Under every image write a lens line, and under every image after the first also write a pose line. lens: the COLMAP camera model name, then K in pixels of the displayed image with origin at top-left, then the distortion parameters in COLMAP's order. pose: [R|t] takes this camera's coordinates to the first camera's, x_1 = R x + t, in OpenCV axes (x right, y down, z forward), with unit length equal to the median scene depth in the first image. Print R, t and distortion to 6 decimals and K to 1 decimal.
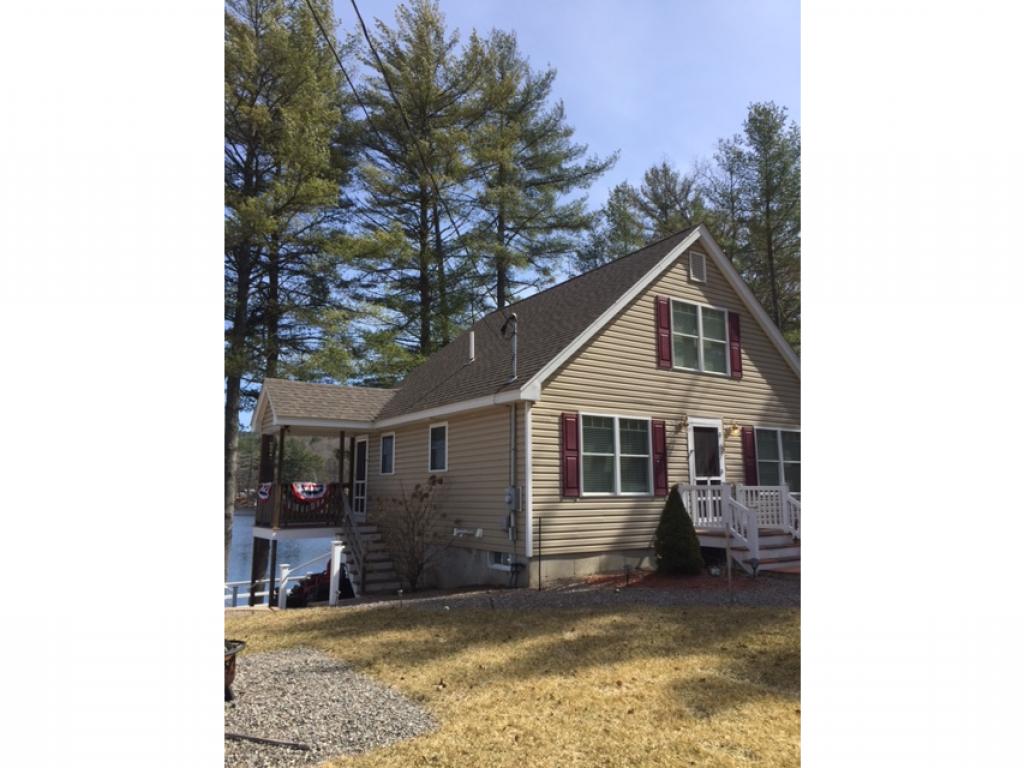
lens RADIAL K [[653.5, 0, 517.2], [0, 653.5, 388.5], [0, 0, 1]] dist [0.079834, -0.103978]
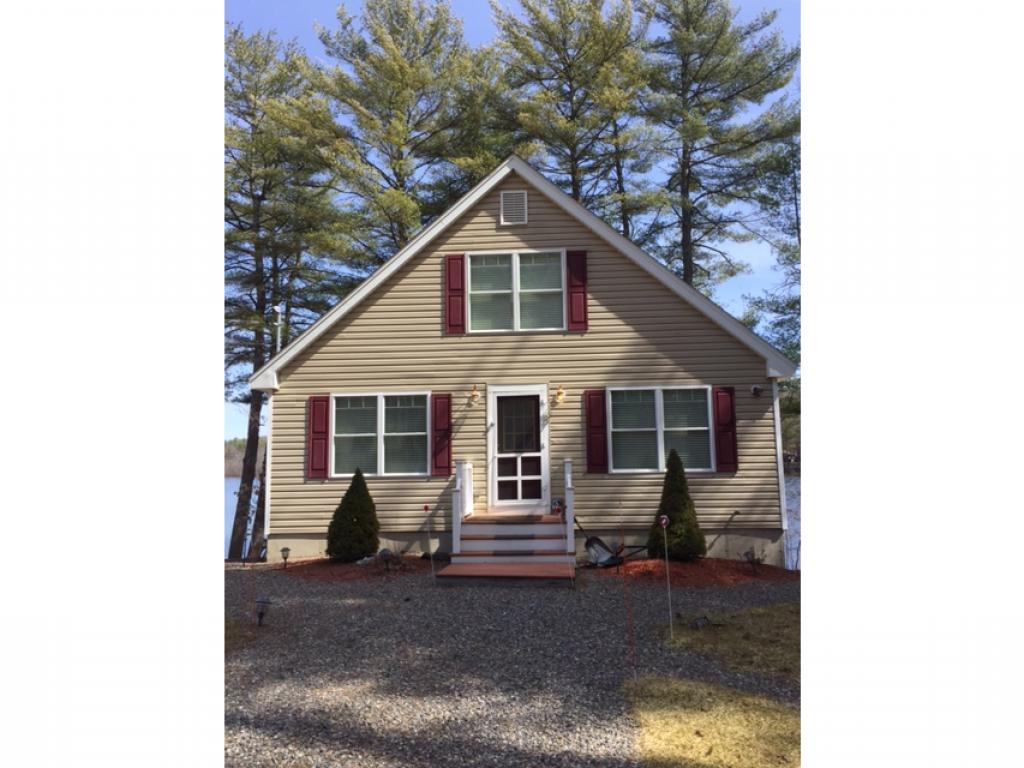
lens RADIAL K [[653.5, 0, 517.2], [0, 653.5, 388.5], [0, 0, 1]] dist [0.079834, -0.103978]
pose [[0.783904, -0.075399, -0.616287, 0.831079], [0.105708, 0.994315, 0.012810, 0.039461], [0.611817, -0.075189, 0.787417, 0.337104]]
